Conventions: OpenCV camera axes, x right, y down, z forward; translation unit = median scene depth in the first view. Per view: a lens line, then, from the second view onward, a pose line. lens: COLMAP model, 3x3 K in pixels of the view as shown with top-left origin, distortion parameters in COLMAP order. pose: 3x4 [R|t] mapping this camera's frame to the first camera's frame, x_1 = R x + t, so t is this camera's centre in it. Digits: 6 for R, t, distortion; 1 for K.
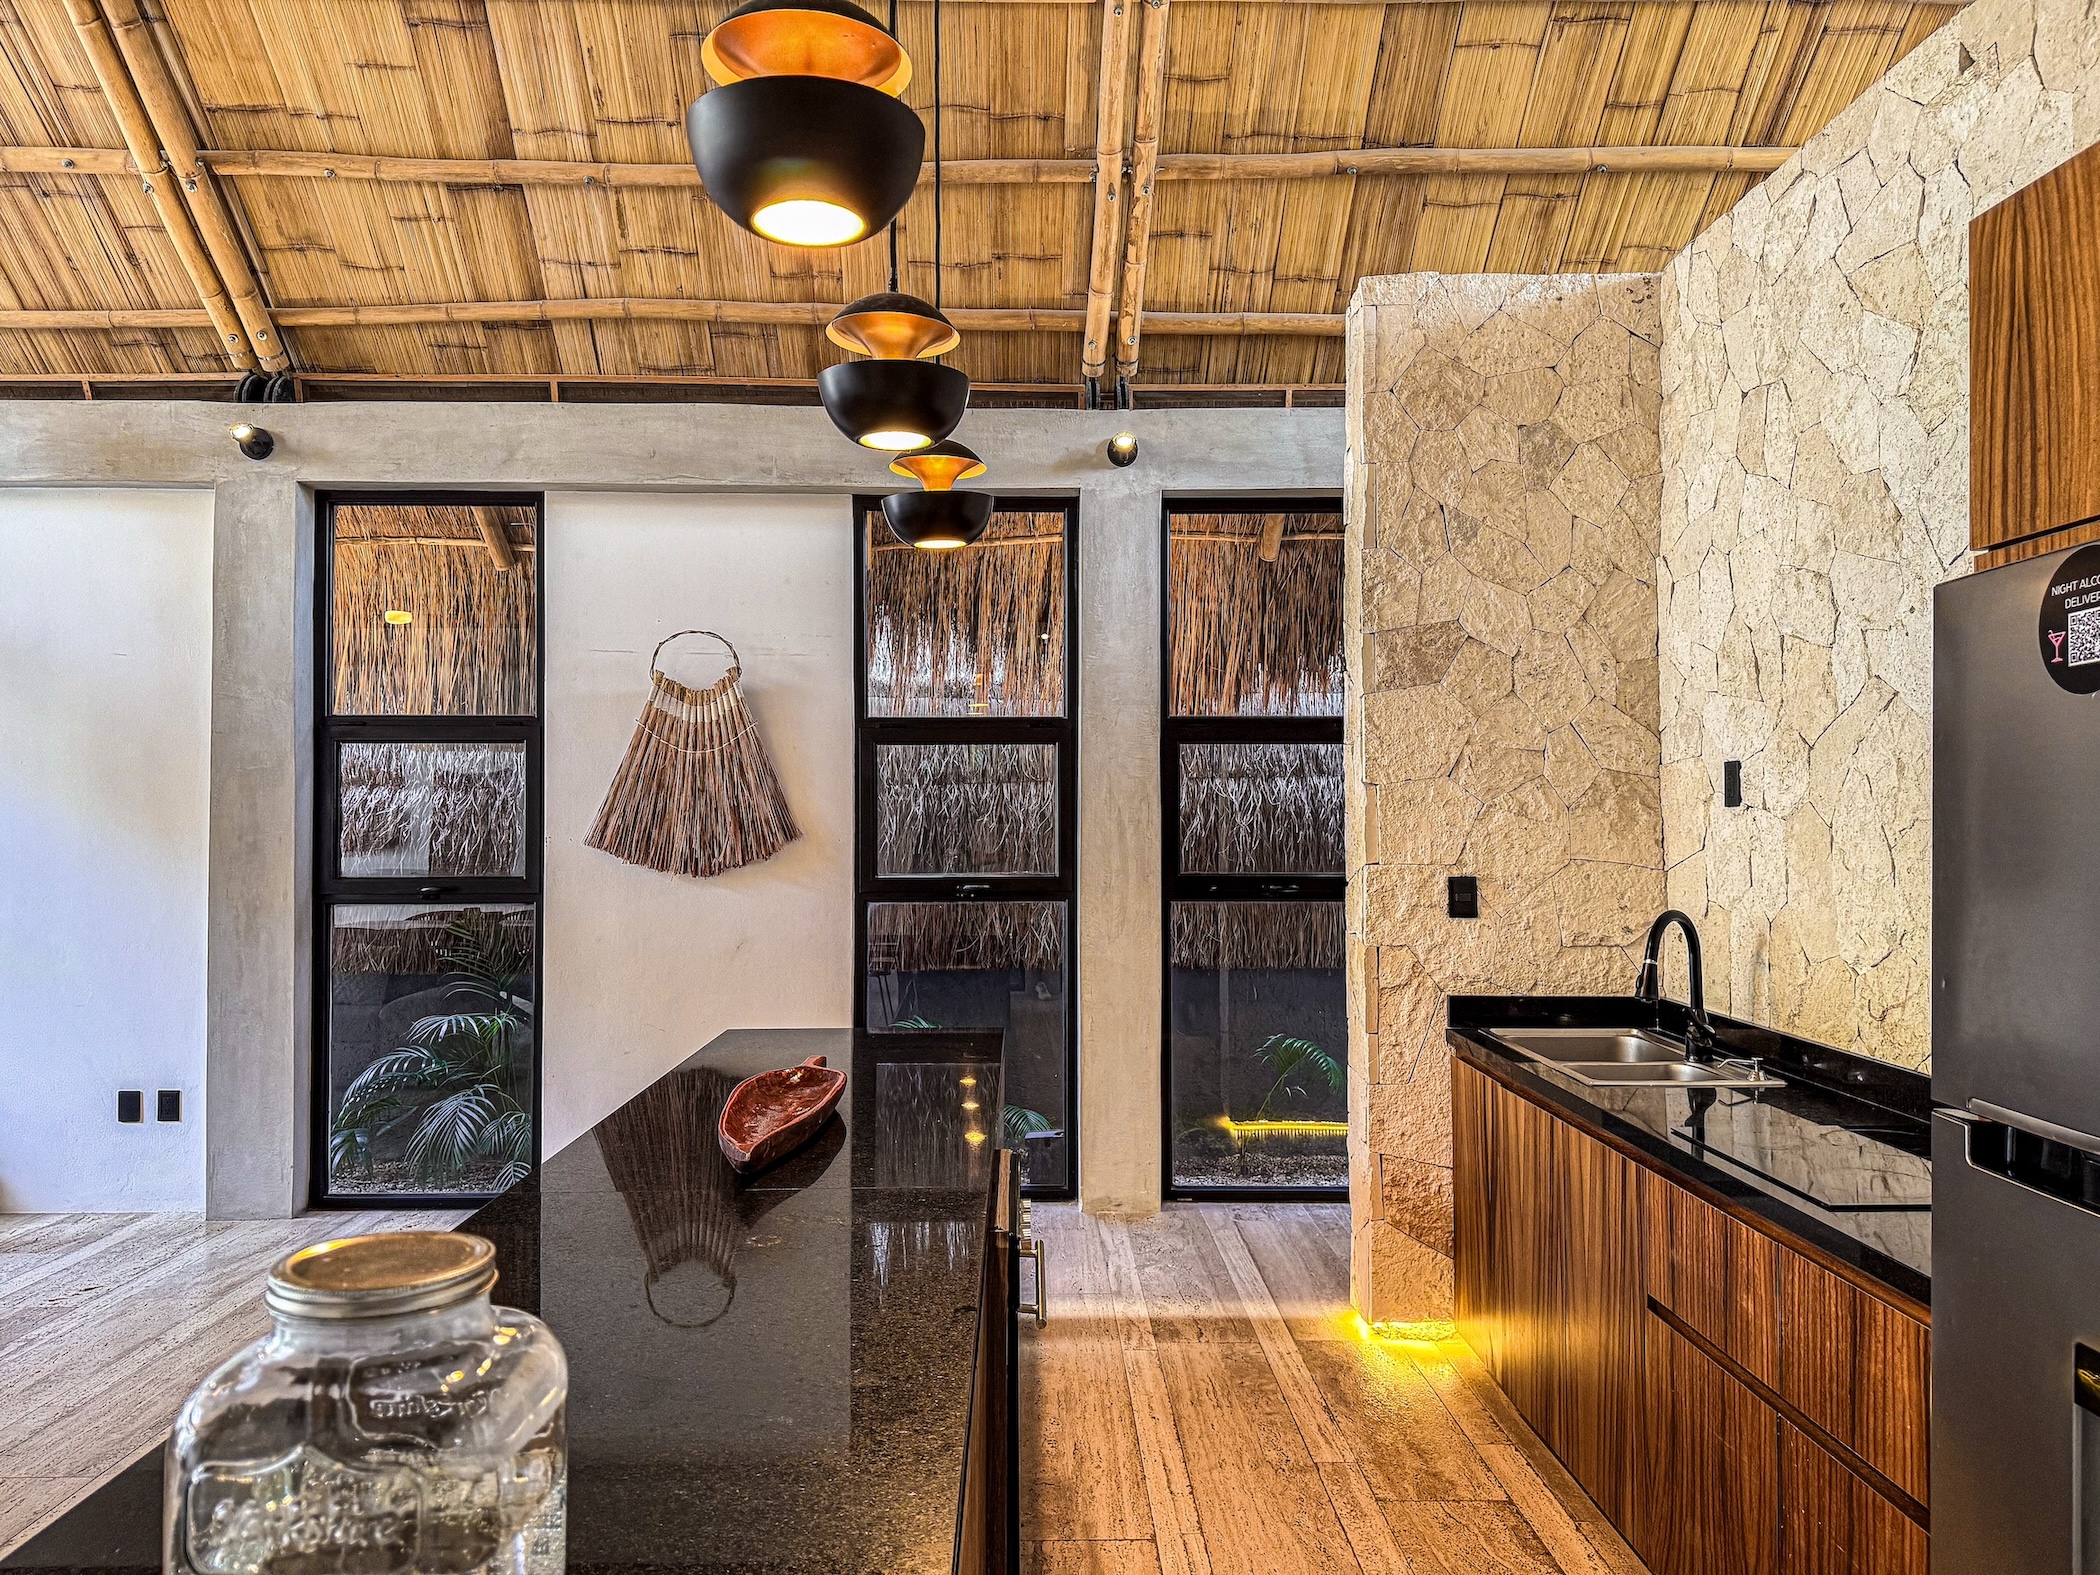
lens RADIAL K [[1468.0, 0, 1044.7], [0, 1468.0, 786.3], [0, 0, 1]] dist [0.148871, -0.273186]
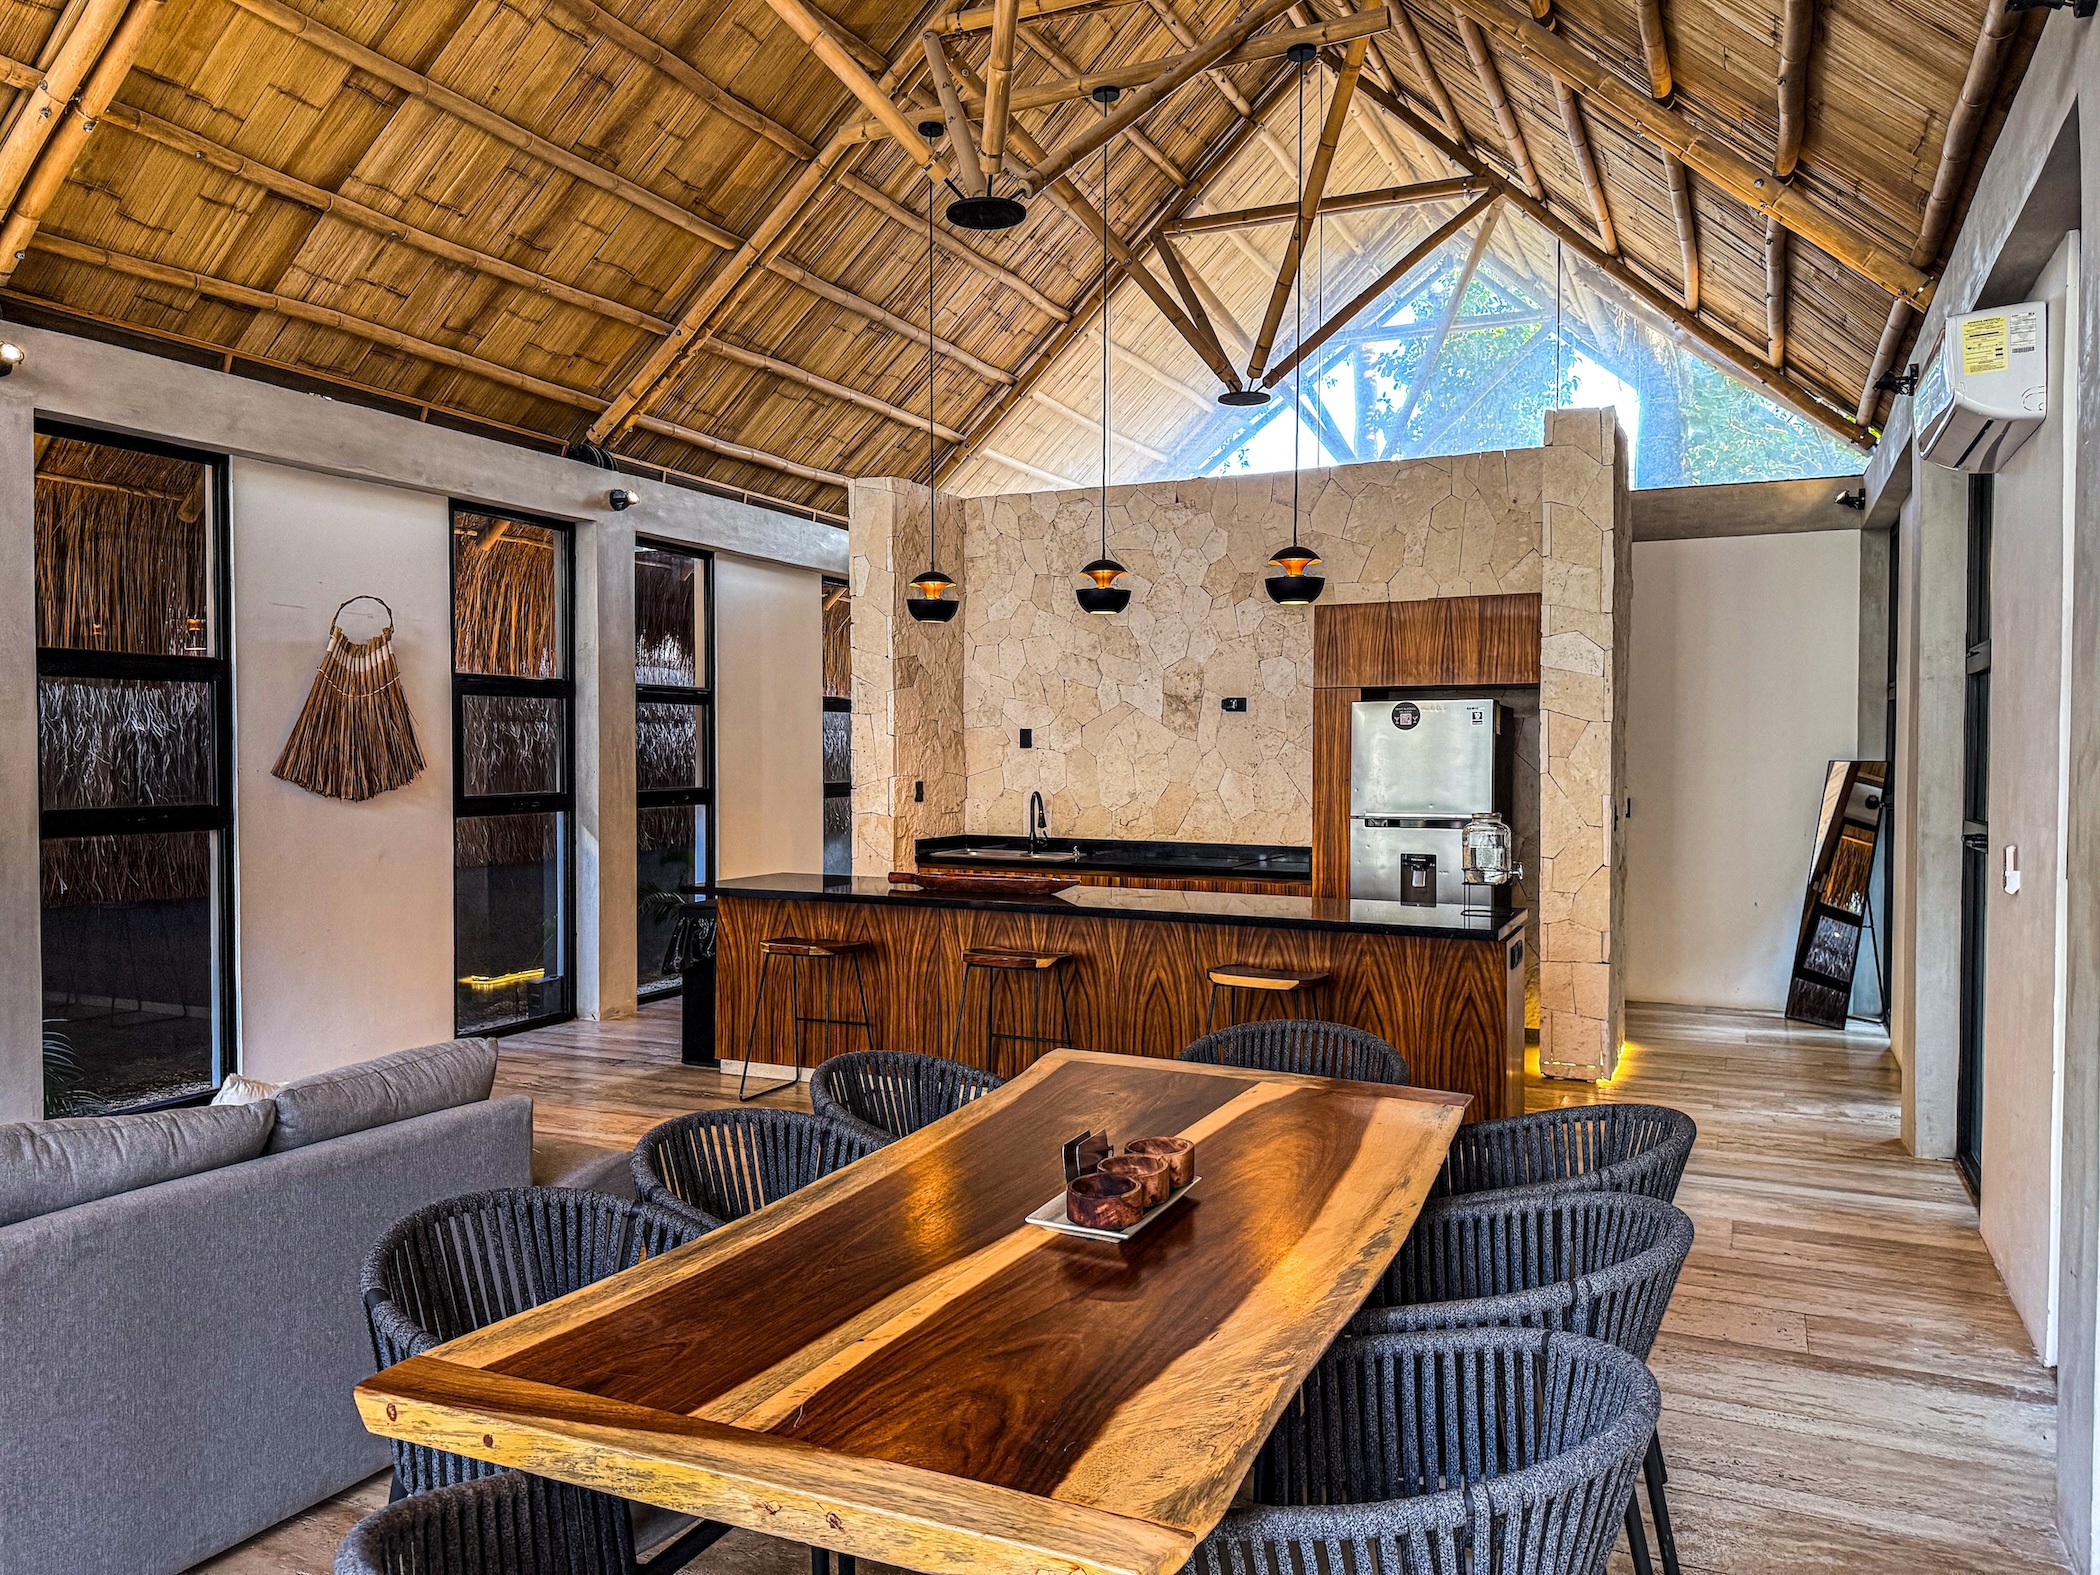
lens RADIAL K [[1468.0, 0, 1044.7], [0, 1468.0, 786.3], [0, 0, 1]] dist [0.148871, -0.273186]
pose [[0.437952, -0.020545, 0.898764, -1.135410], [-0.023360, 0.999141, 0.034222, -0.004797], [-0.898695, -0.035983, 0.437096, -0.033816]]
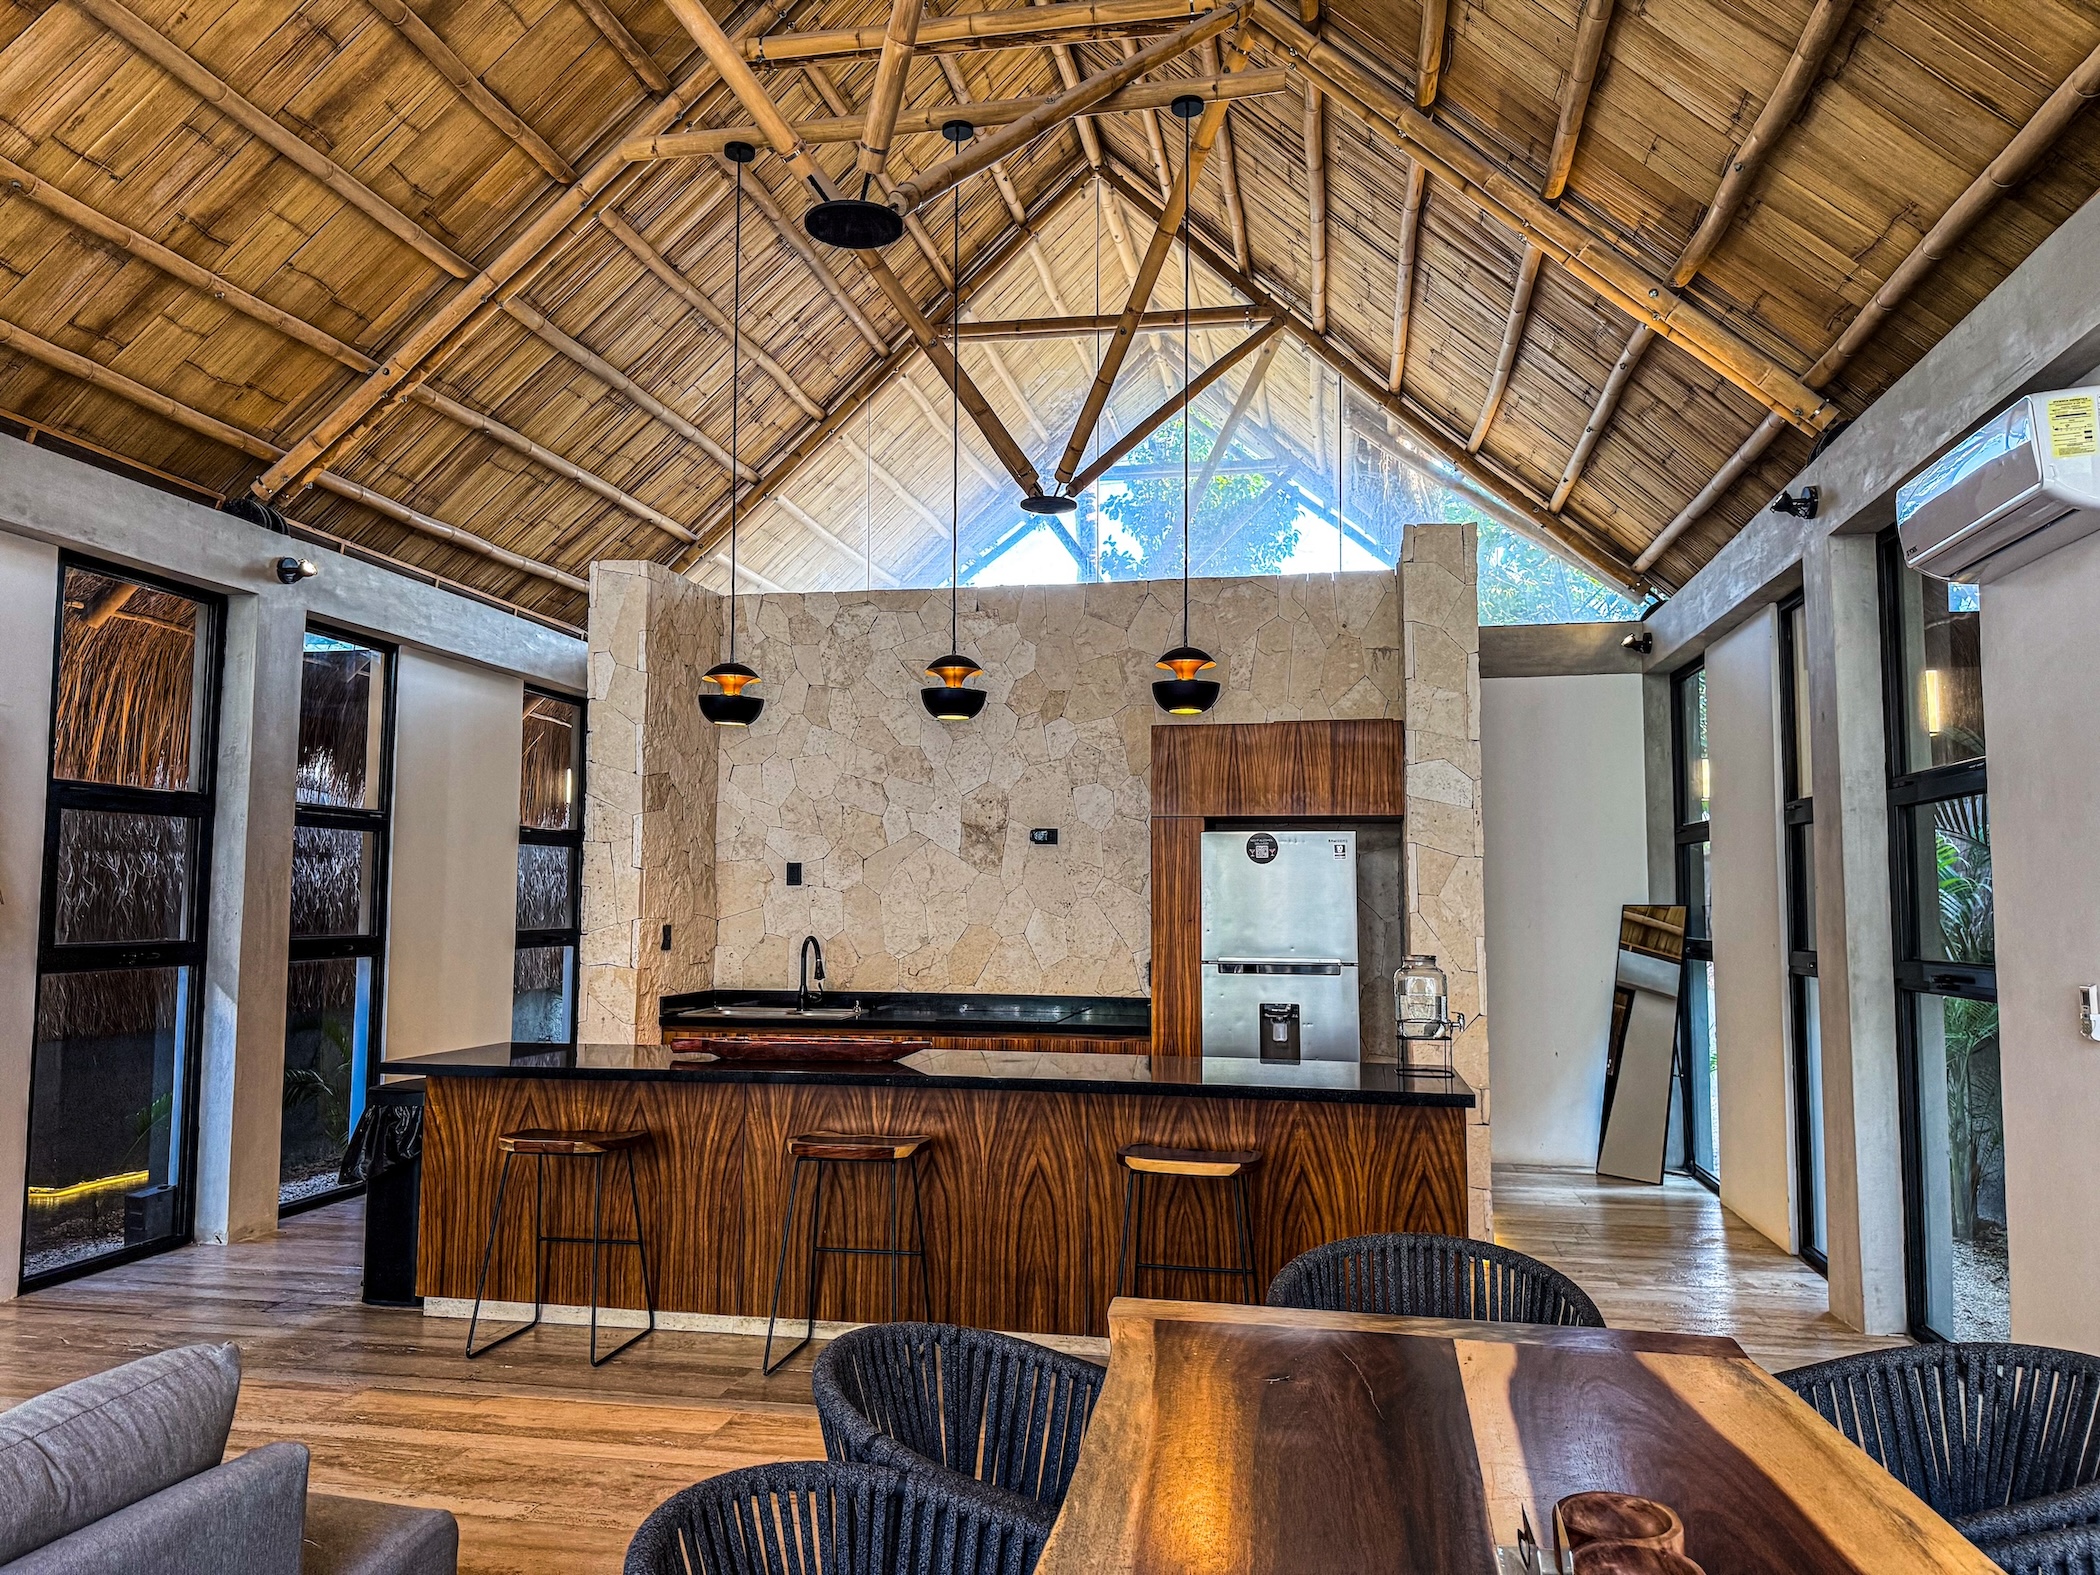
lens RADIAL K [[1476.4, 0, 1045.3], [0, 1476.4, 789.8], [0, 0, 1]] dist [0.060359, -0.064961]
pose [[0.201817, 0.076516, 0.976430, -0.999494], [-0.028021, 0.996987, -0.072335, 0.013536], [-0.979022, -0.012762, 0.203353, 0.183113]]
